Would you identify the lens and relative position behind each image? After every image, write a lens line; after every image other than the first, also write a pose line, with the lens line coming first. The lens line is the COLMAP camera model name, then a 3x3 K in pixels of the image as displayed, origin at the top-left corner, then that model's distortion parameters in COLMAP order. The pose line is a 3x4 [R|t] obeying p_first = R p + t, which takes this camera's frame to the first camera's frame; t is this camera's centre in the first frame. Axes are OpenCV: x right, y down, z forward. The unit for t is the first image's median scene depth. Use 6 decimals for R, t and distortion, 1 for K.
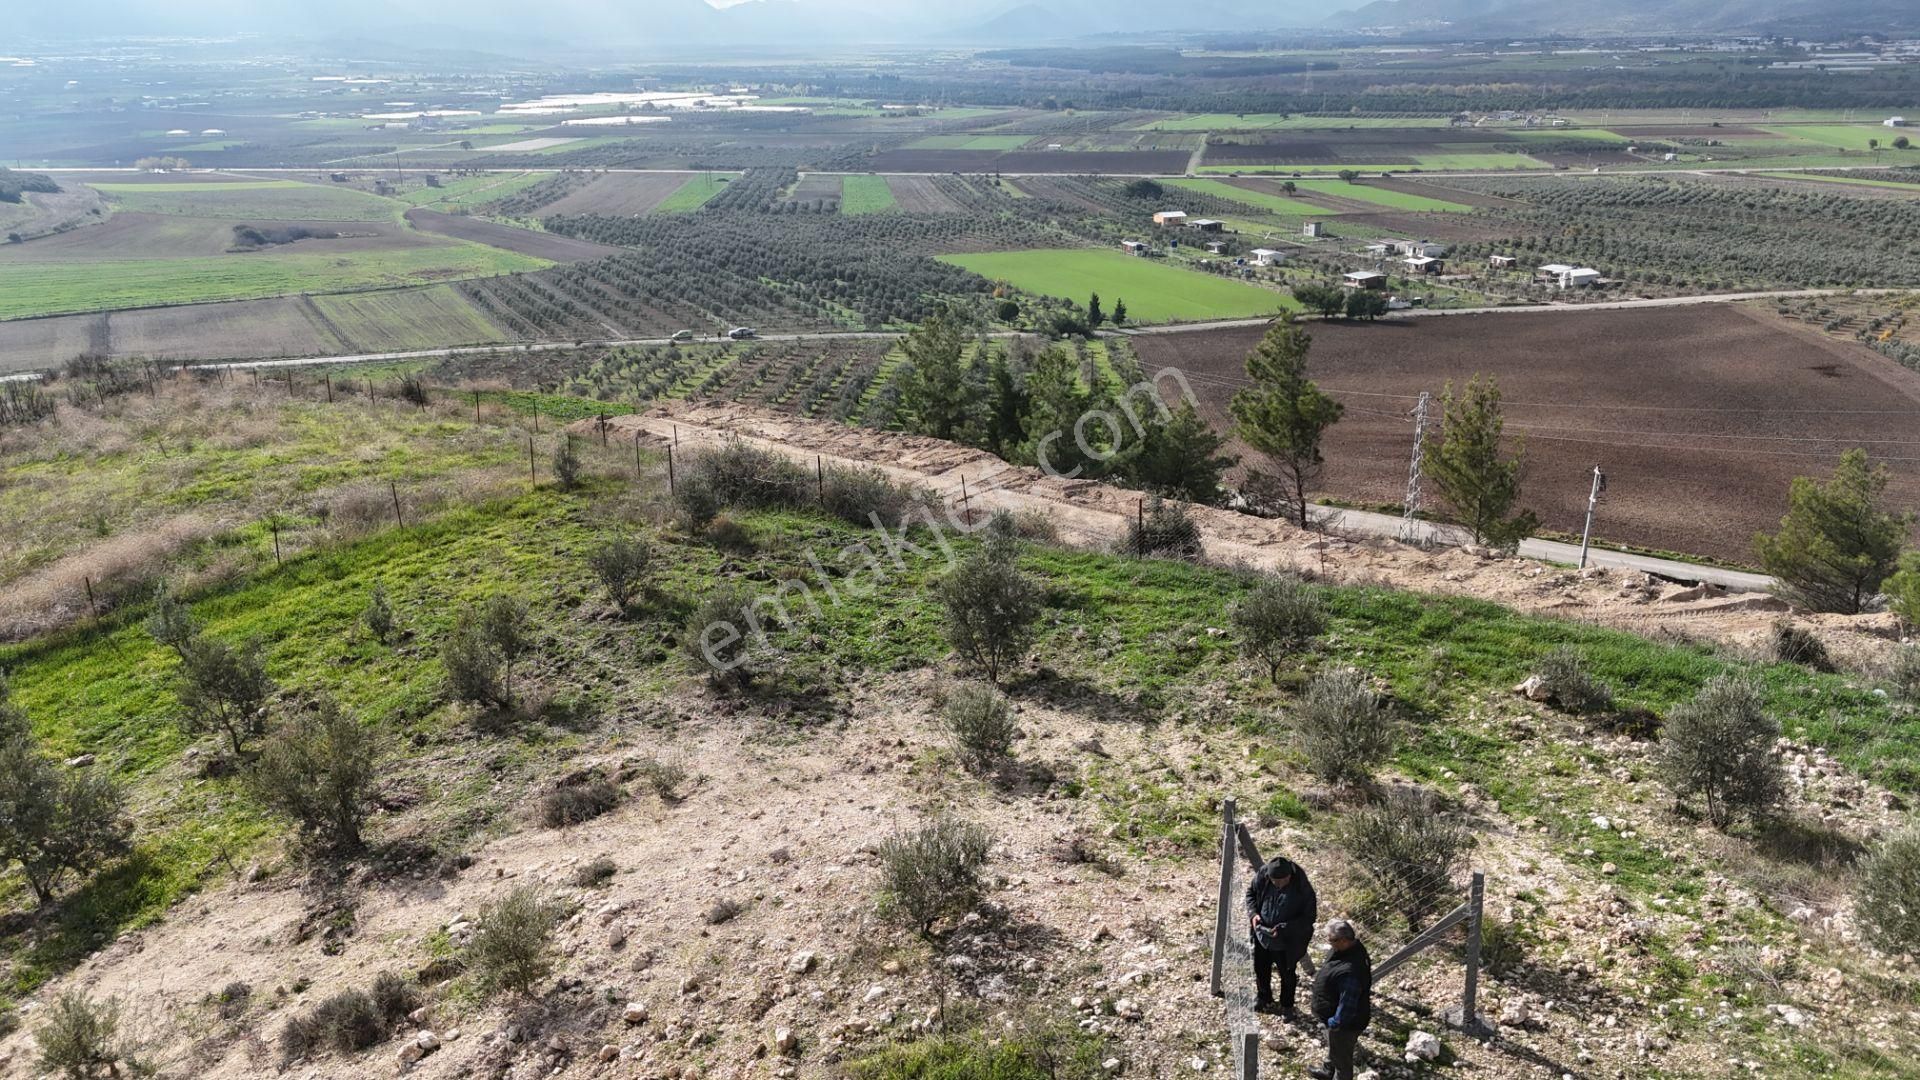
lens RADIAL K [[1414.0, 0, 968.8], [0, 1414.0, 534.3], [0, 0, 1]] dist [0.071321, -0.066288]
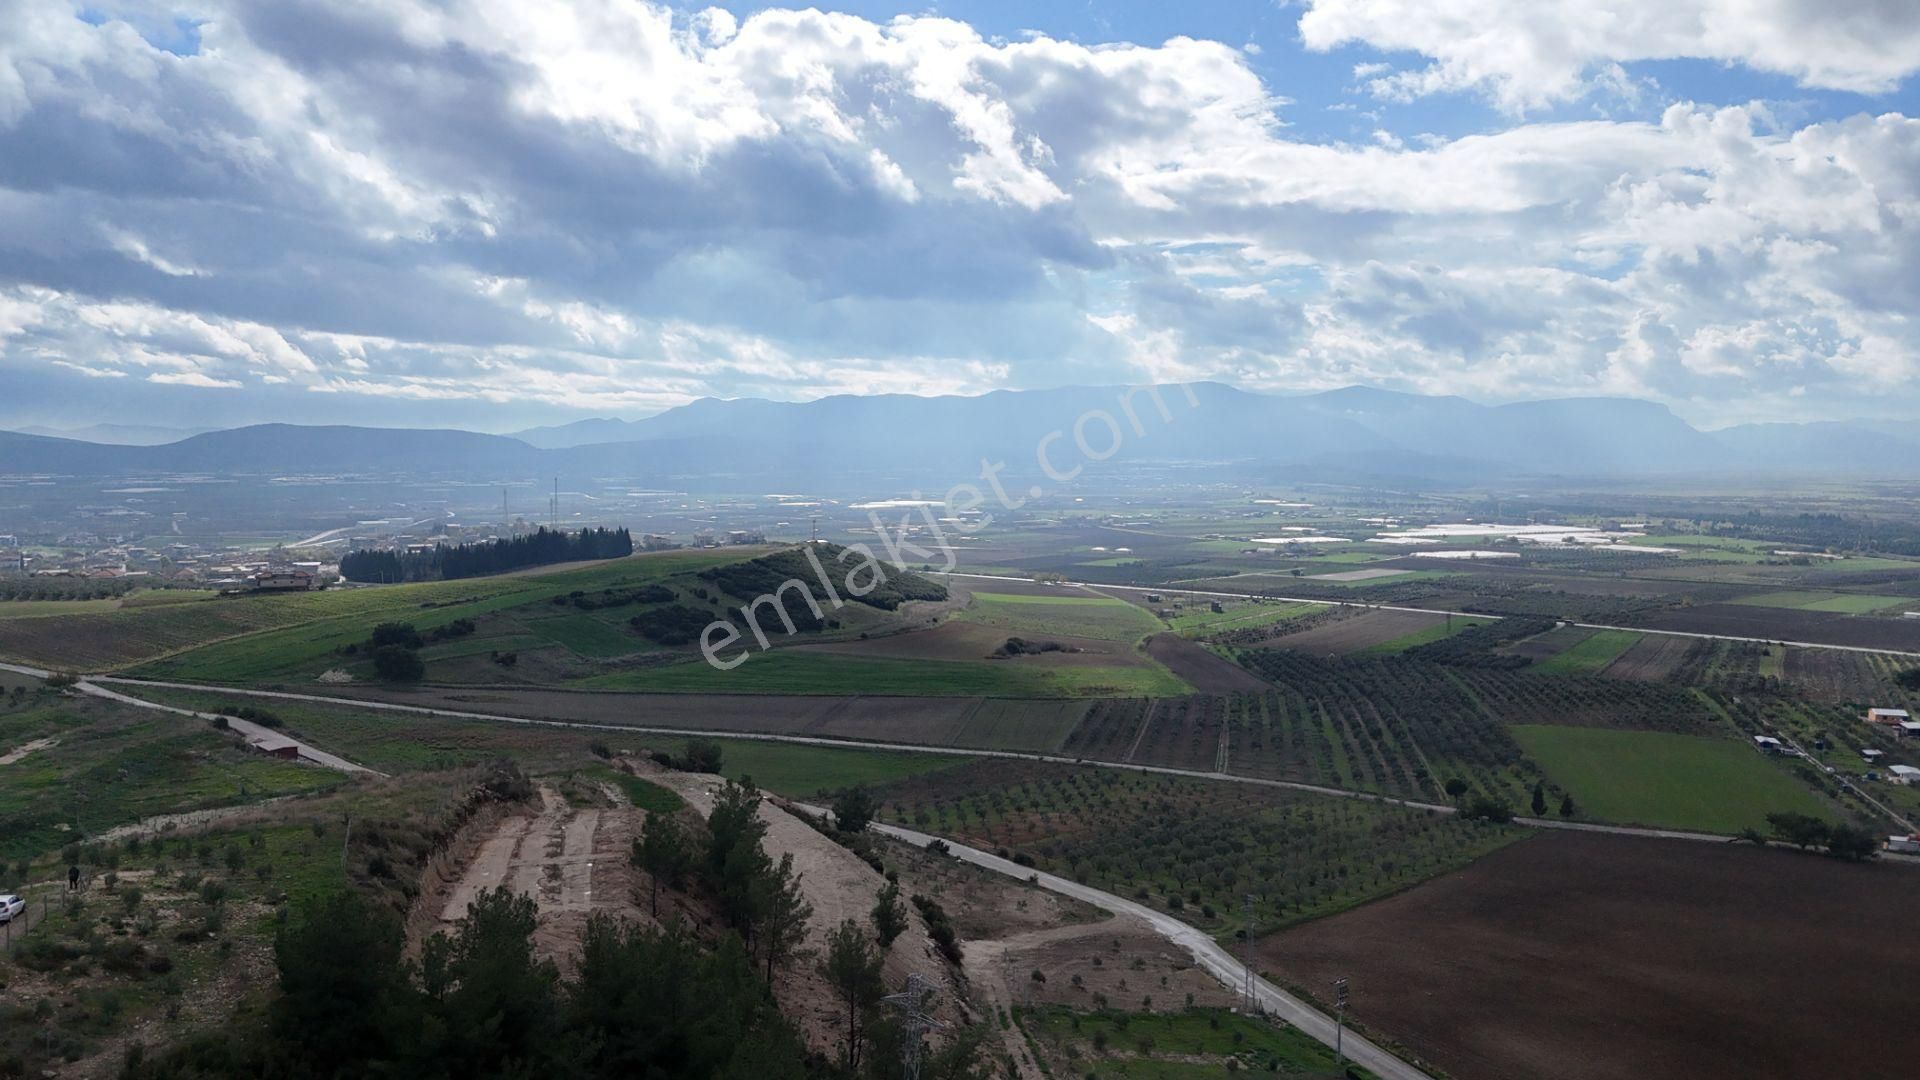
lens RADIAL K [[1410.6, 0, 967.5], [0, 1410.6, 537.9], [0, 0, 1]] dist [0.080733, -0.081520]
pose [[0.799260, 0.046357, -0.599195, 2.046728], [-0.207960, 0.956761, -0.203375, -0.225977], [0.563859, 0.287158, 0.774341, -0.680672]]
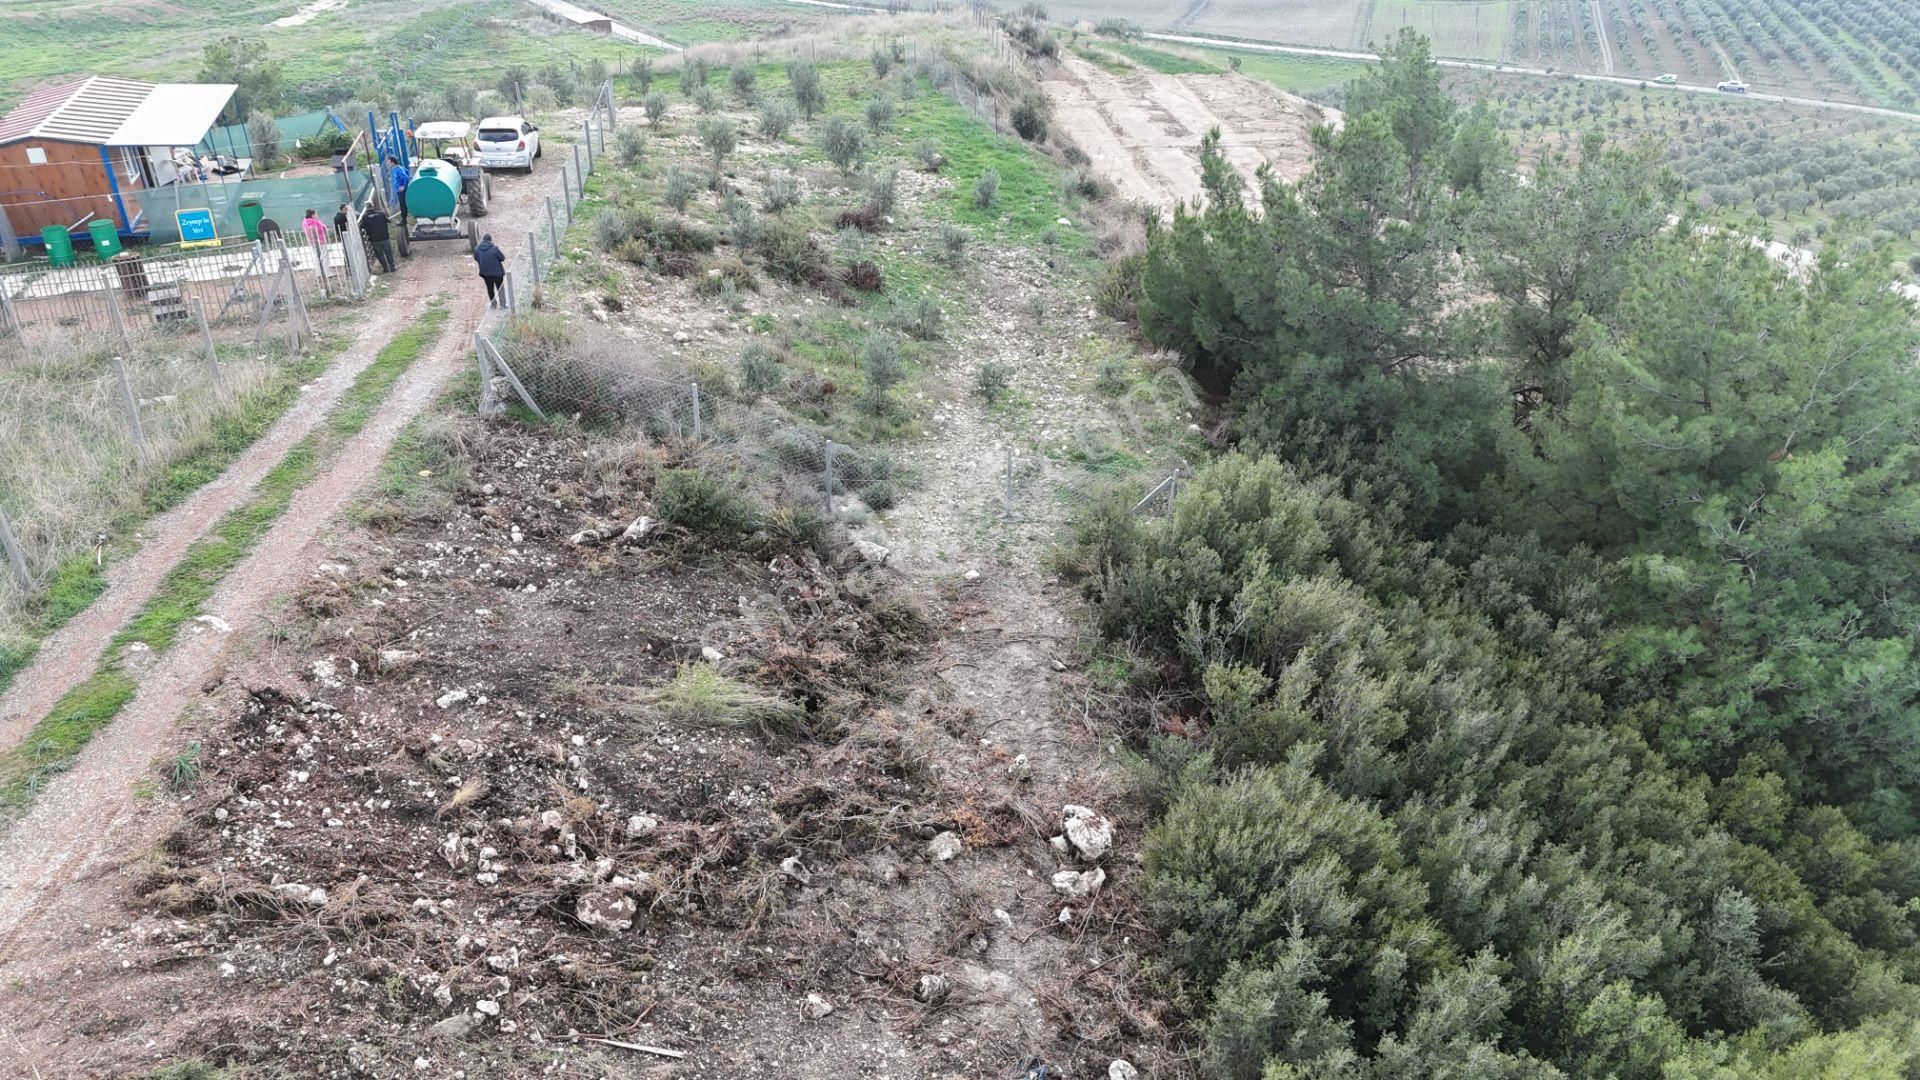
lens RADIAL K [[1417.8, 0, 969.3], [0, 1417.8, 532.1], [0, 0, 1]] dist [0.066783, -0.059039]
pose [[0.701168, 0.356308, -0.617582, 0.904787], [-0.241574, 0.933667, 0.264400, 0.013533], [0.670824, -0.036197, 0.740732, -0.321825]]
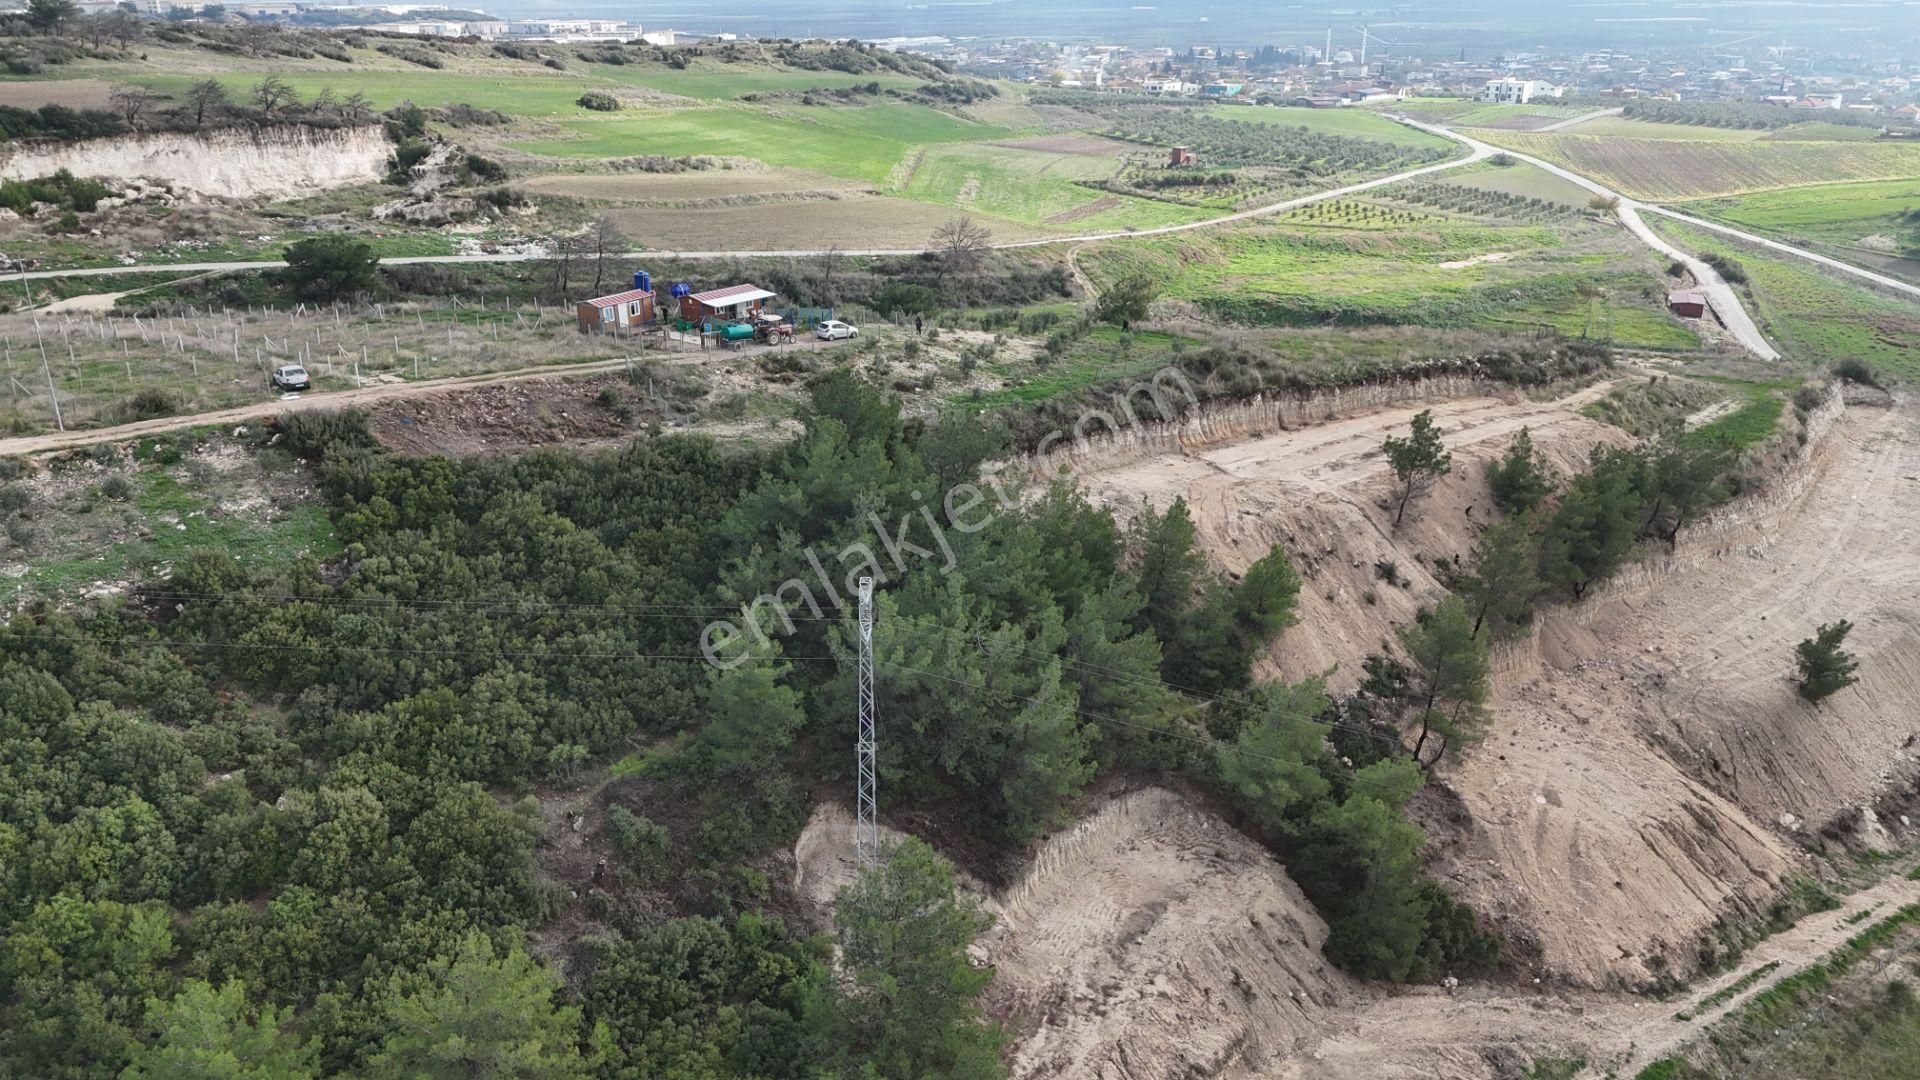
lens RADIAL K [[1414.0, 0, 968.8], [0, 1414.0, 534.3], [0, 0, 1]] dist [0.071321, -0.066288]
pose [[-0.211852, 0.366710, -0.905893, 2.308701], [-0.322322, 0.848852, 0.418998, -0.677671], [0.922620, 0.380755, -0.061633, 0.609753]]
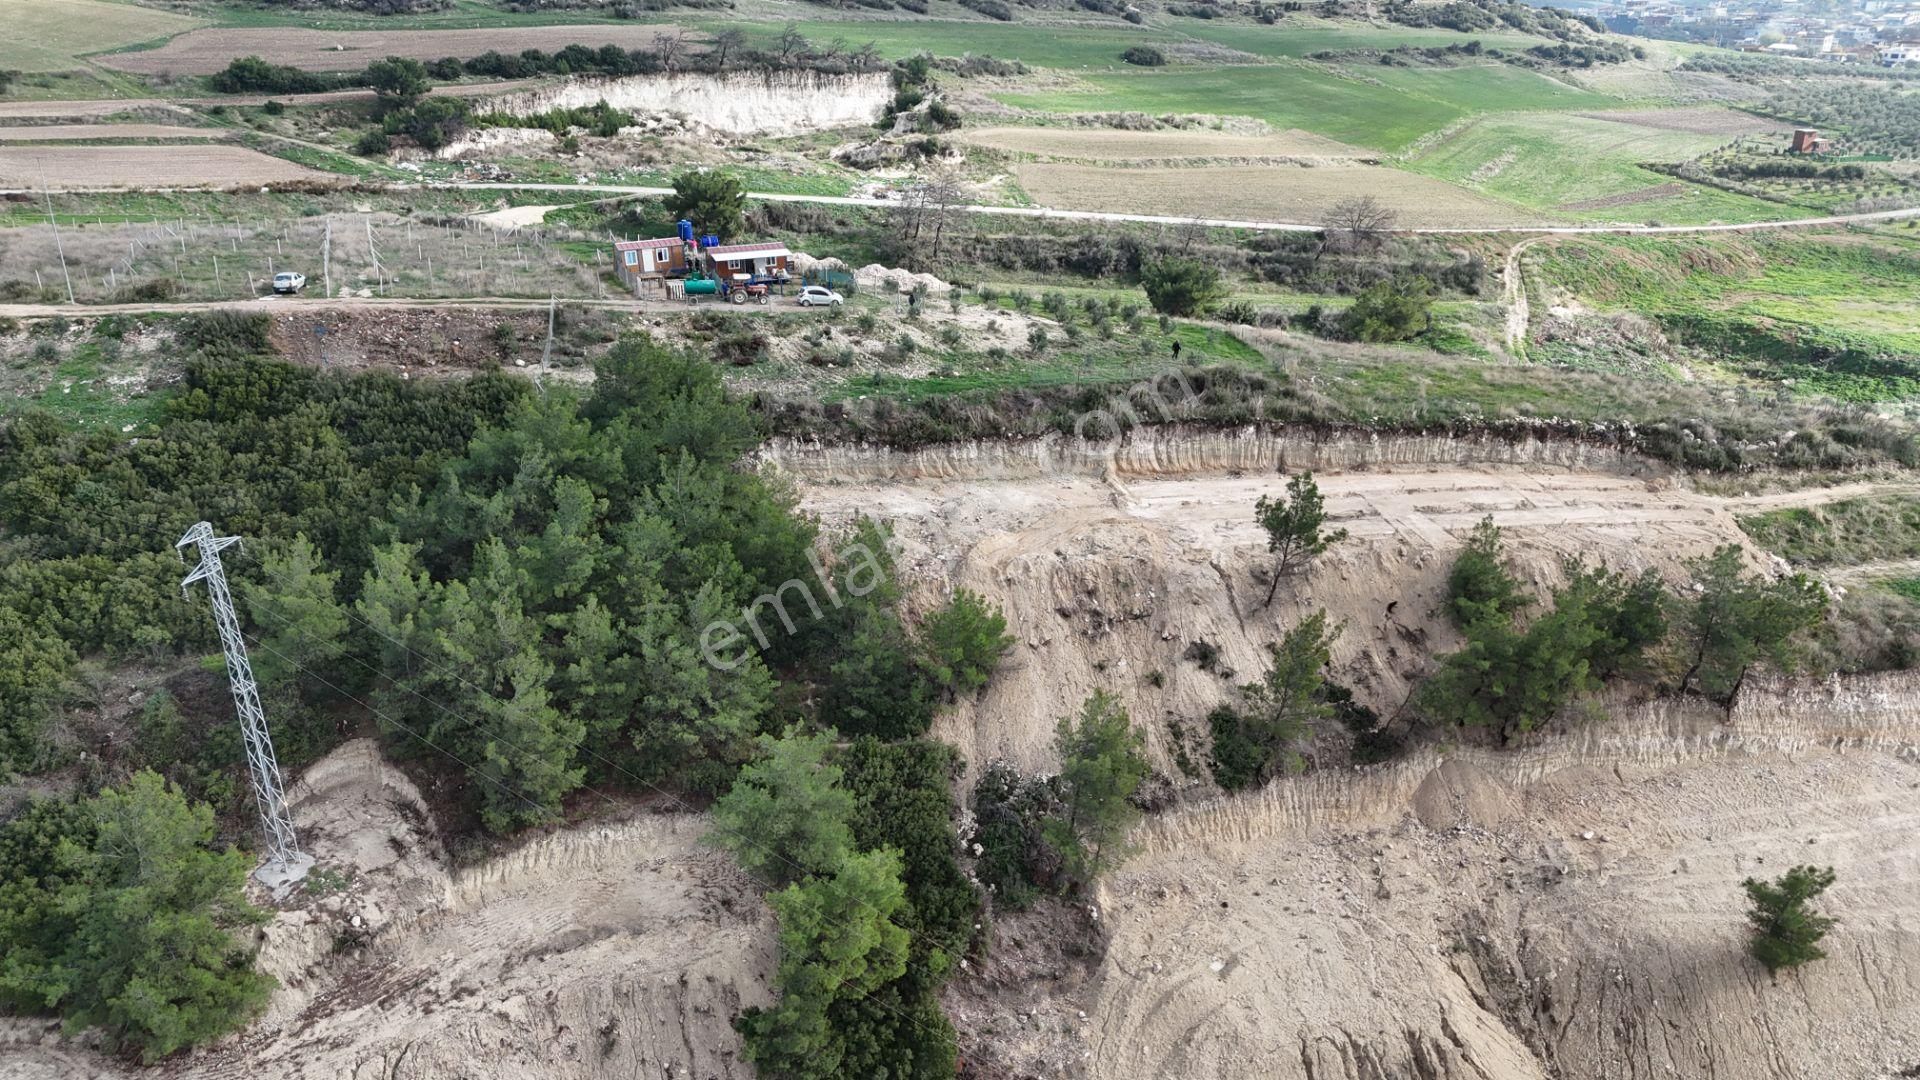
lens RADIAL K [[1417.8, 0, 969.3], [0, 1417.8, 532.1], [0, 0, 1]] dist [0.066783, -0.059039]
pose [[-0.656776, 0.307116, -0.688713, 1.657895], [-0.237927, 0.782260, 0.575725, -1.004053], [0.715567, 0.541986, -0.440699, 1.541717]]
